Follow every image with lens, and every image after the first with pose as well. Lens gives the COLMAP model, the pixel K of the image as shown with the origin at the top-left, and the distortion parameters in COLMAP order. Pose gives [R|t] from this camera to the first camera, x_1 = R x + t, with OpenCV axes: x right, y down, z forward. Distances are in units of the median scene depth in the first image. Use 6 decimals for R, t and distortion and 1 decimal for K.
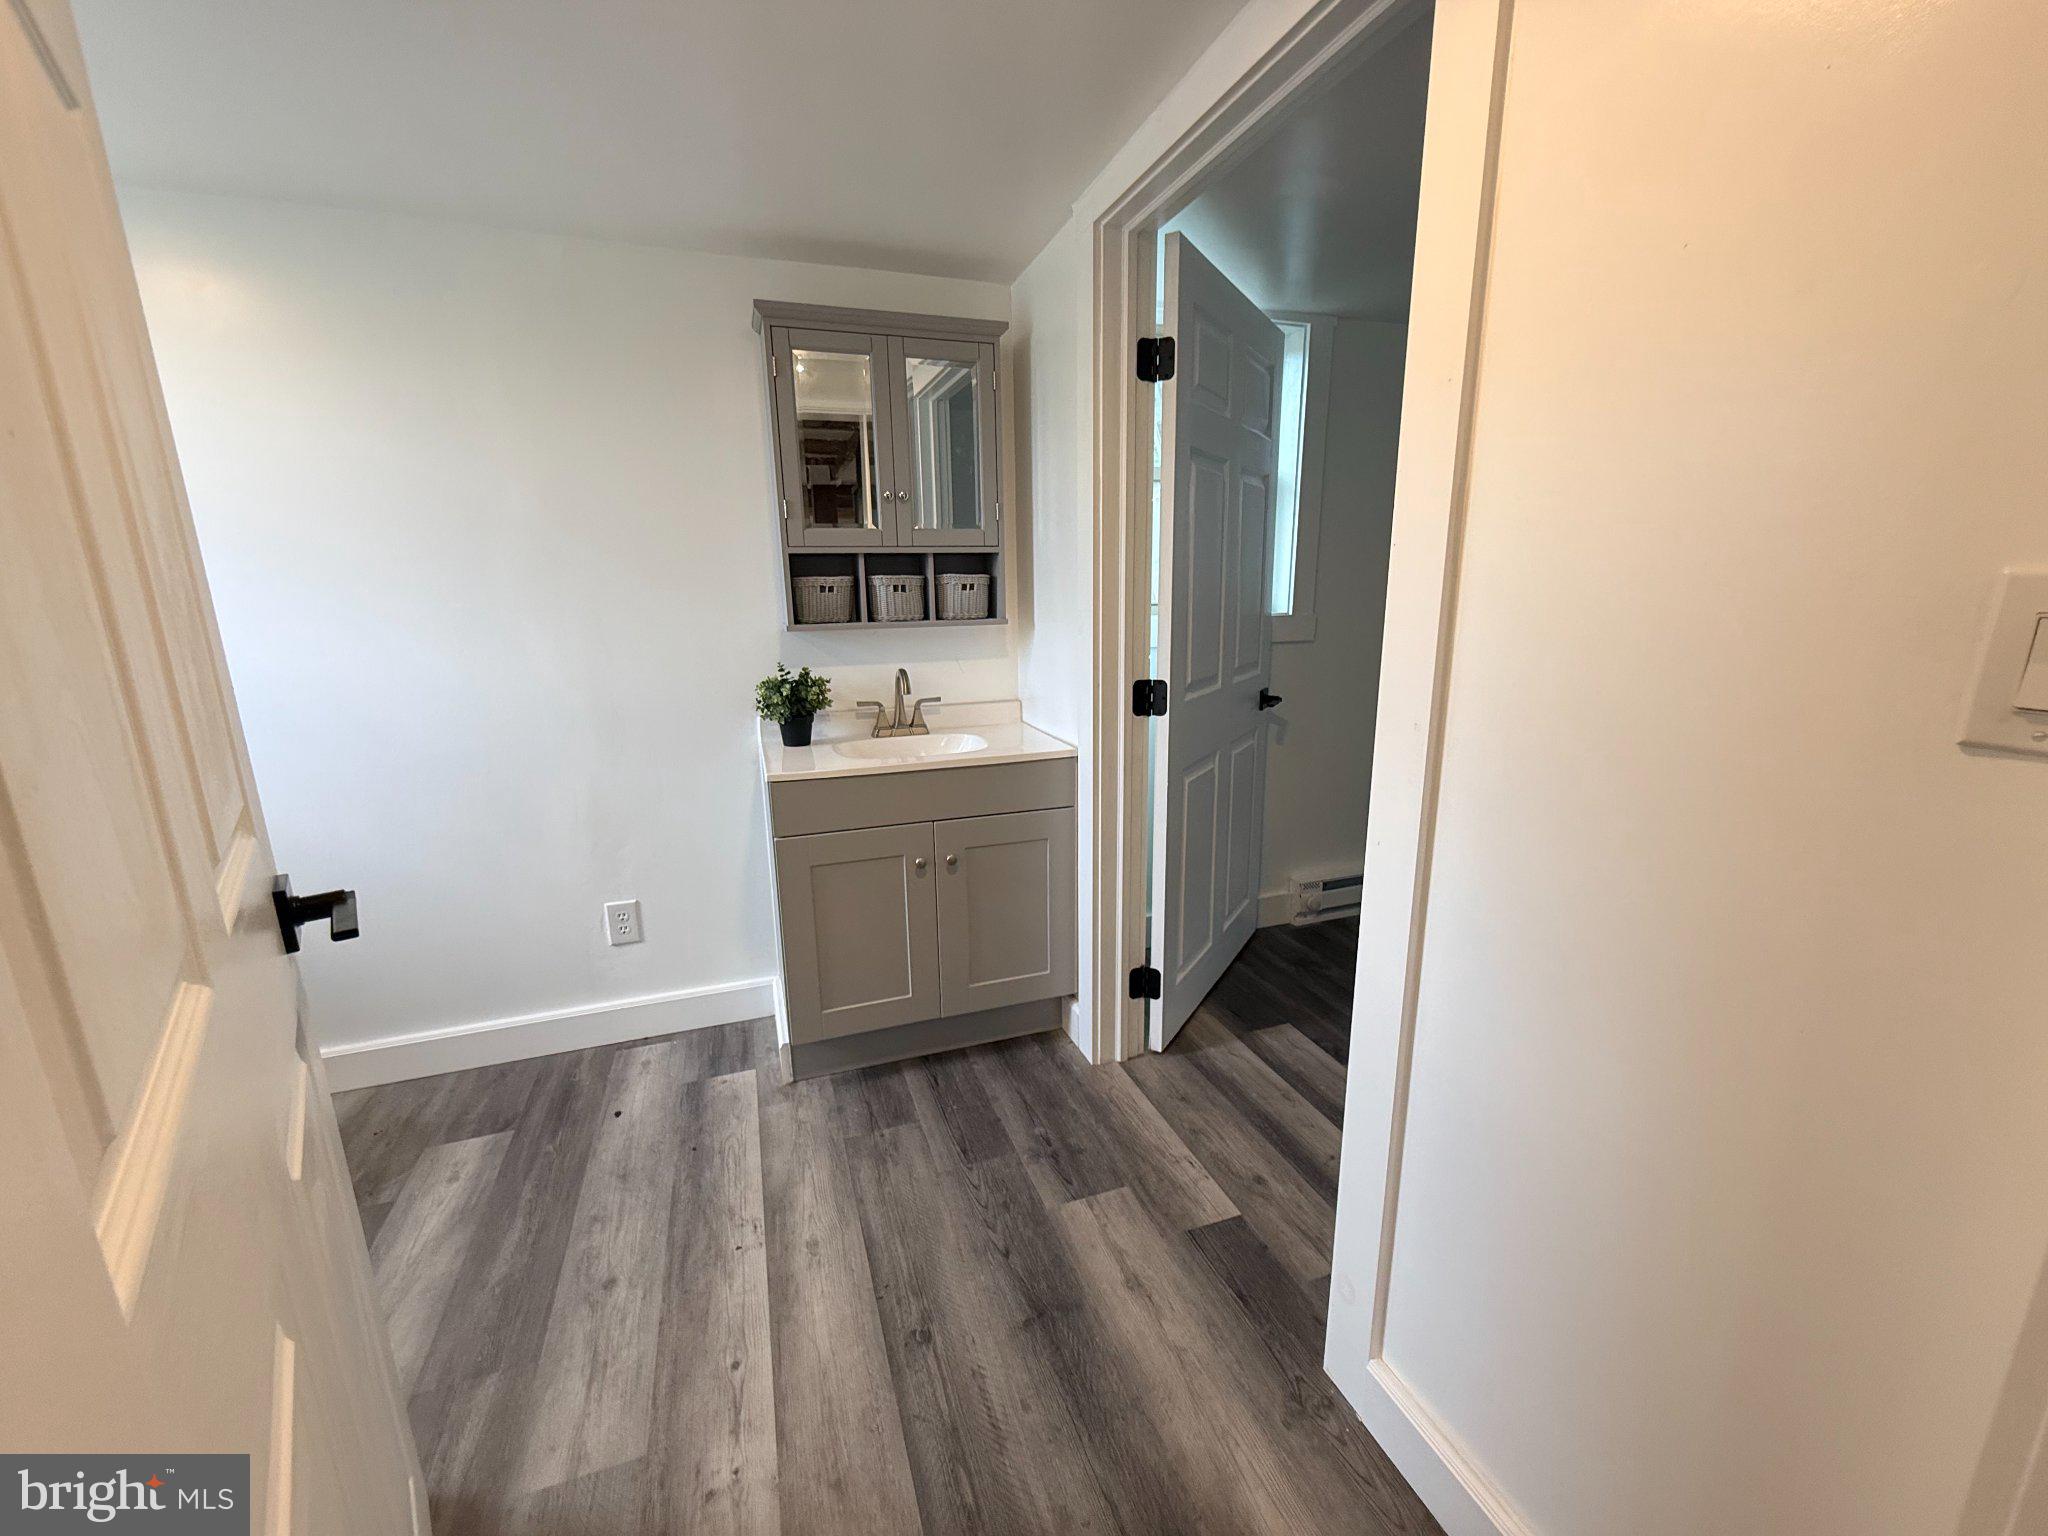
lens RADIAL K [[821.4, 0, 1026.6], [0, 821.4, 770.7], [0, 0, 1]] dist [0.001778, -0.001083]
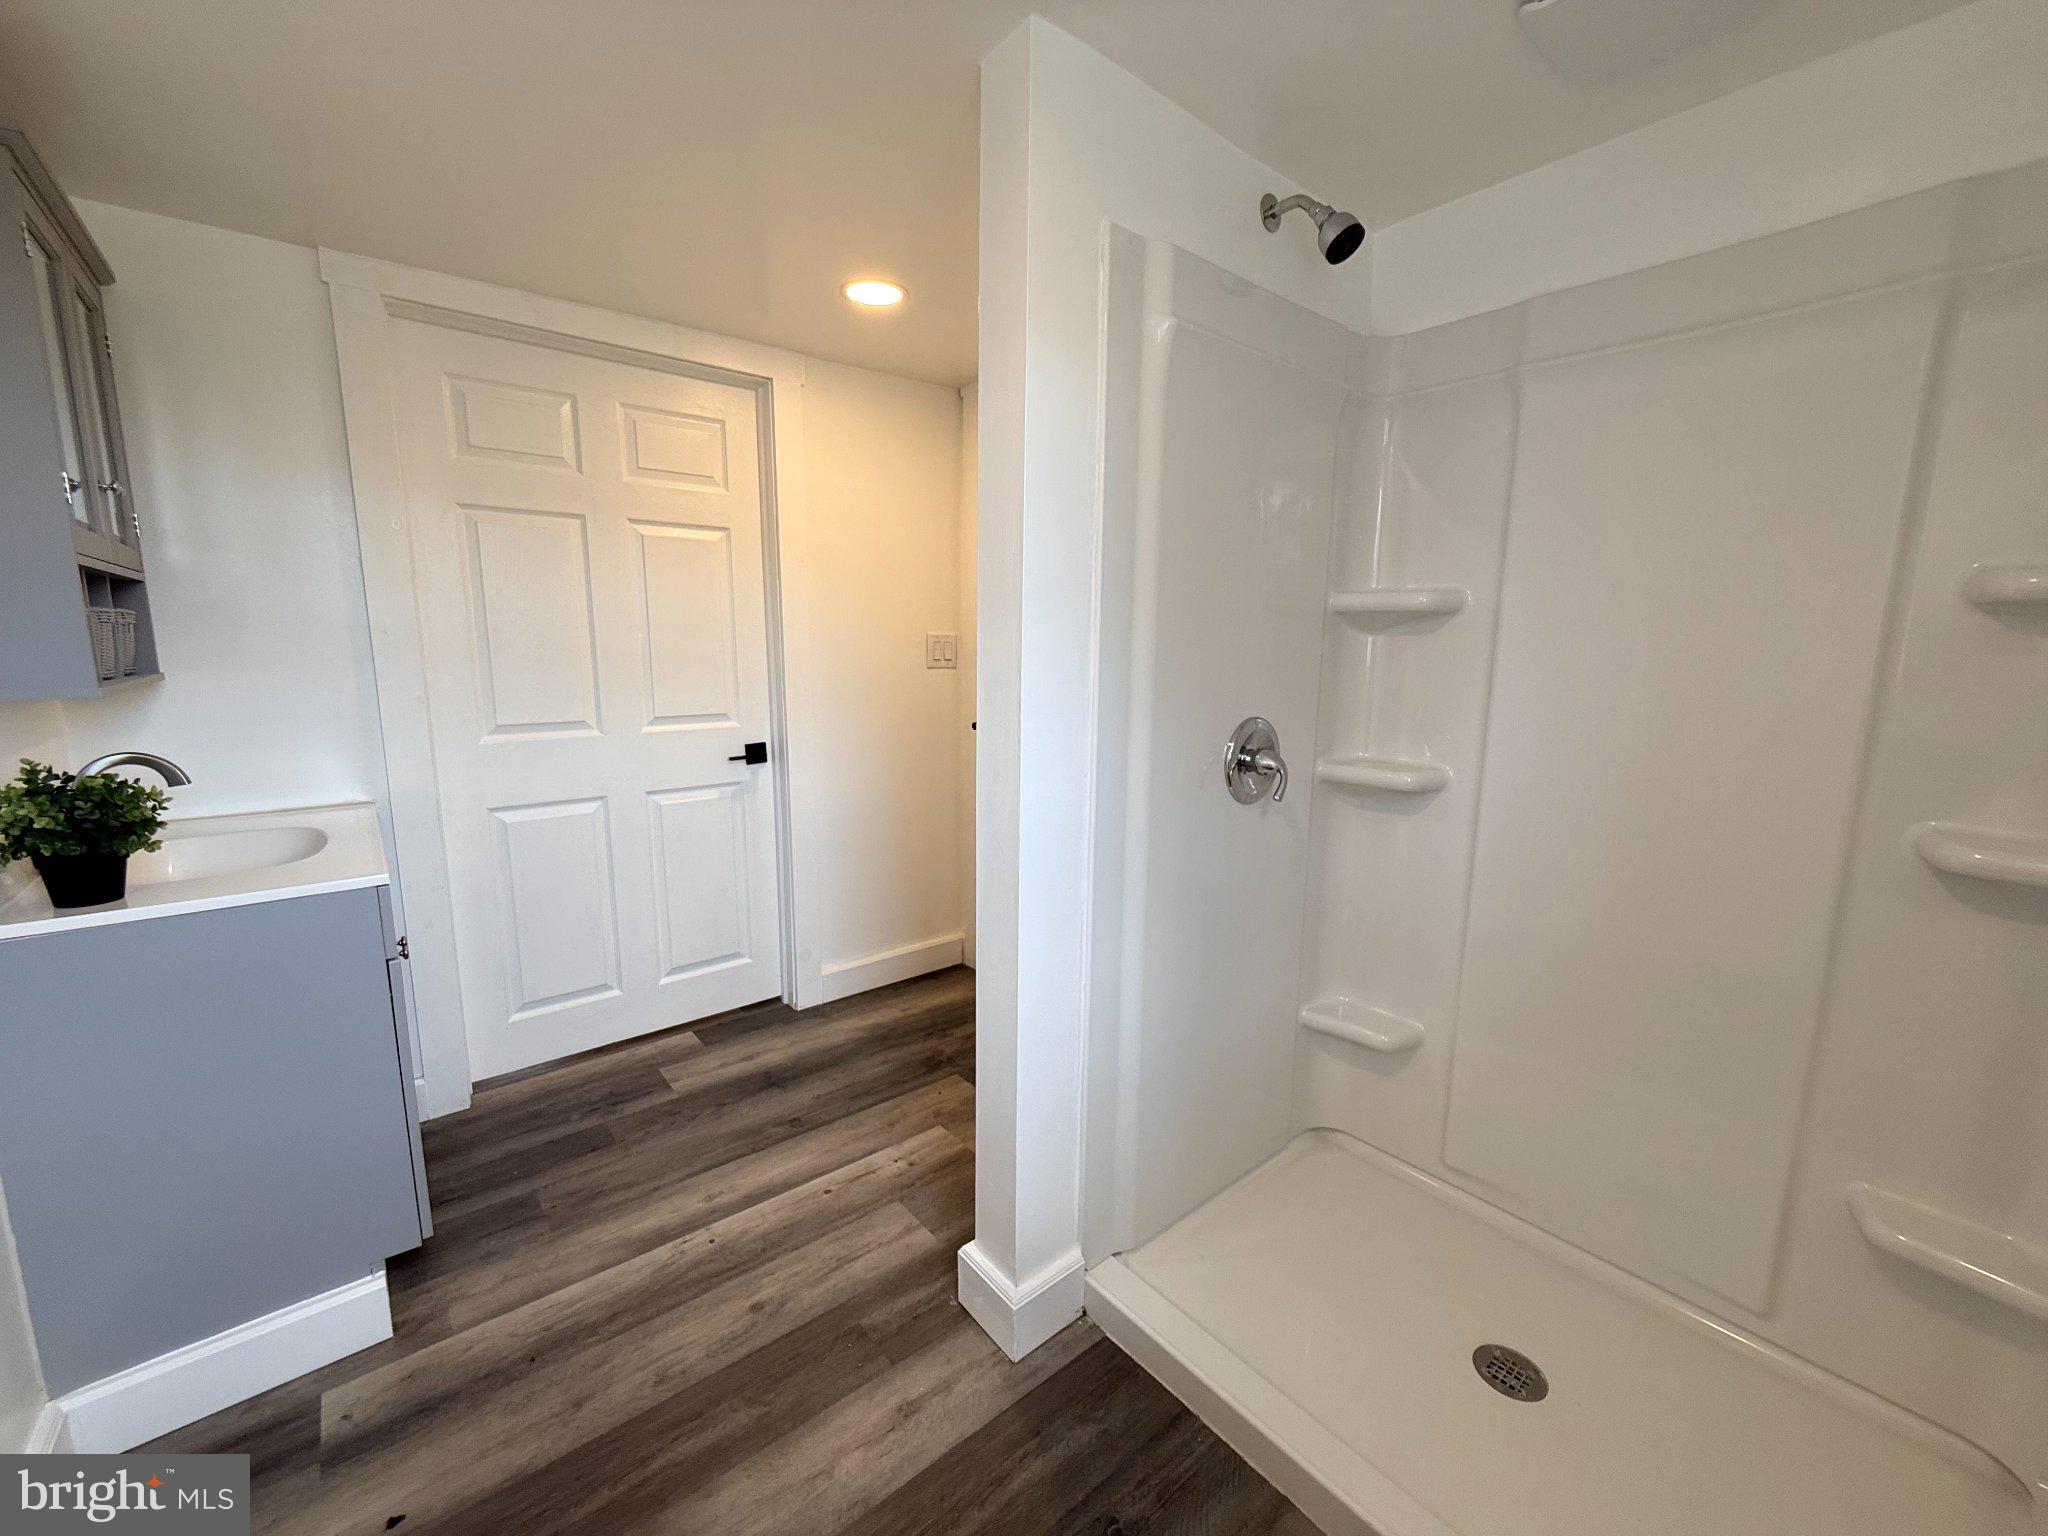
lens RADIAL K [[821.4, 0, 1030.6], [0, 821.4, 760.0], [0, 0, 1]] dist [0.001778, -0.001083]
pose [[-0.350843, -0.128299, 0.927604, -1.103837], [0.205690, 0.955820, 0.209999, -0.121646], [-0.913565, 0.264476, -0.308953, 0.617899]]
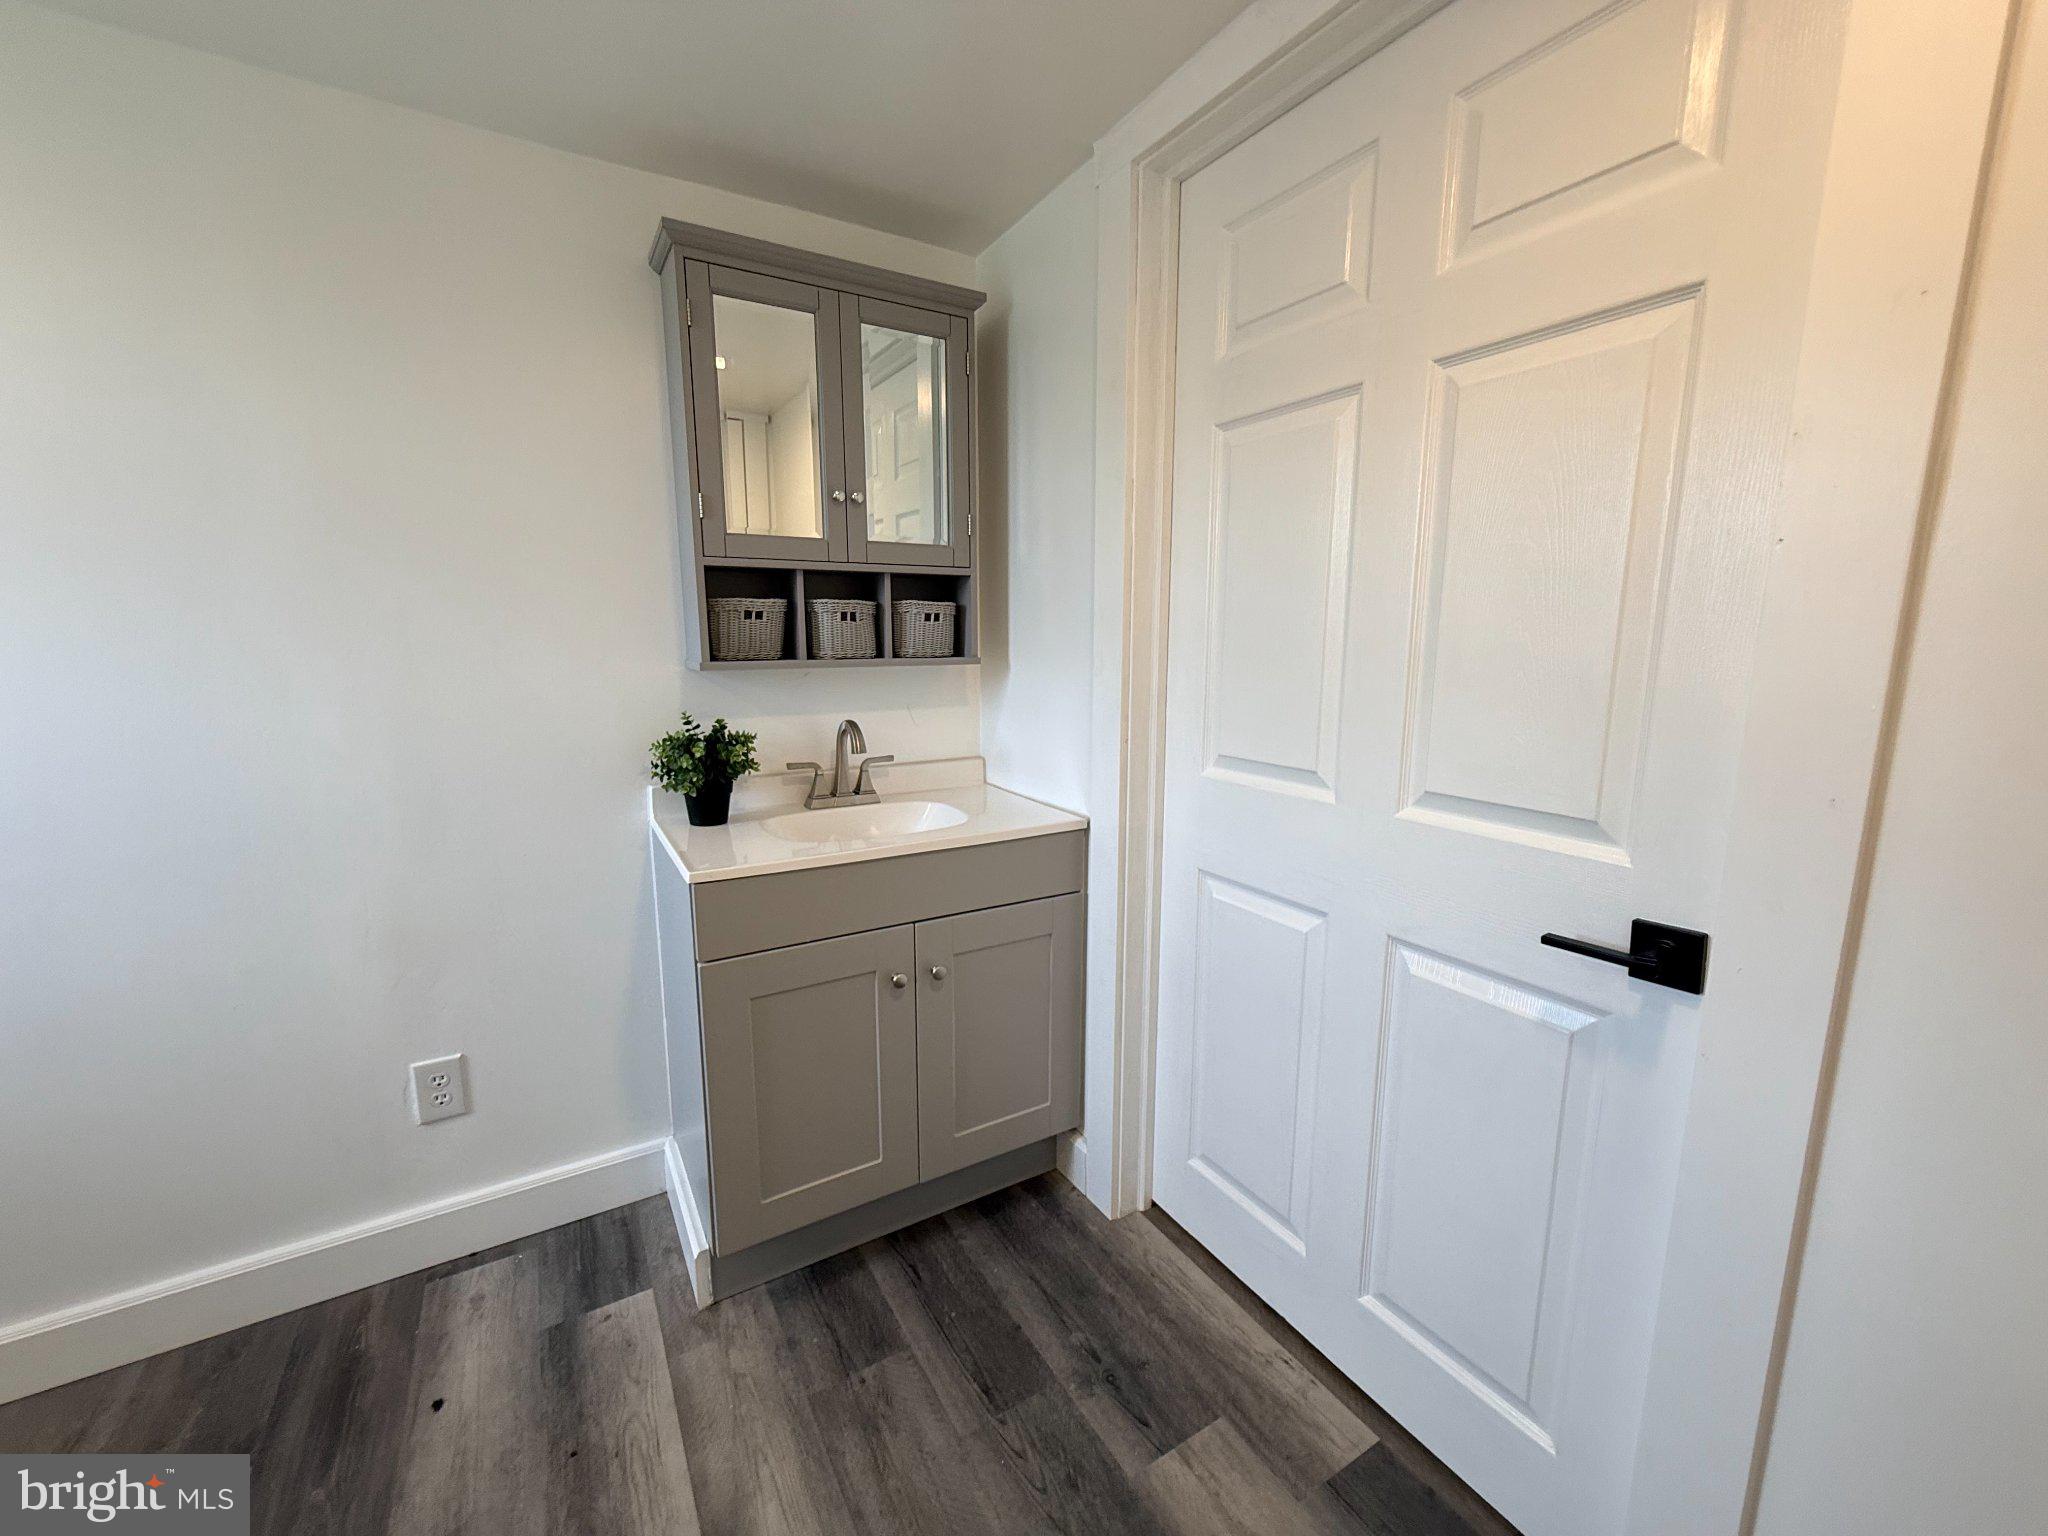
lens RADIAL K [[821.4, 0, 1027.0], [0, 821.4, 771.2], [0, 0, 1]] dist [0.001778, -0.001083]
pose [[0.979209, -0.016776, 0.202160, -0.161672], [0.028325, 0.998119, -0.054375, -0.032746], [-0.200867, 0.058971, 0.977842, 0.238232]]
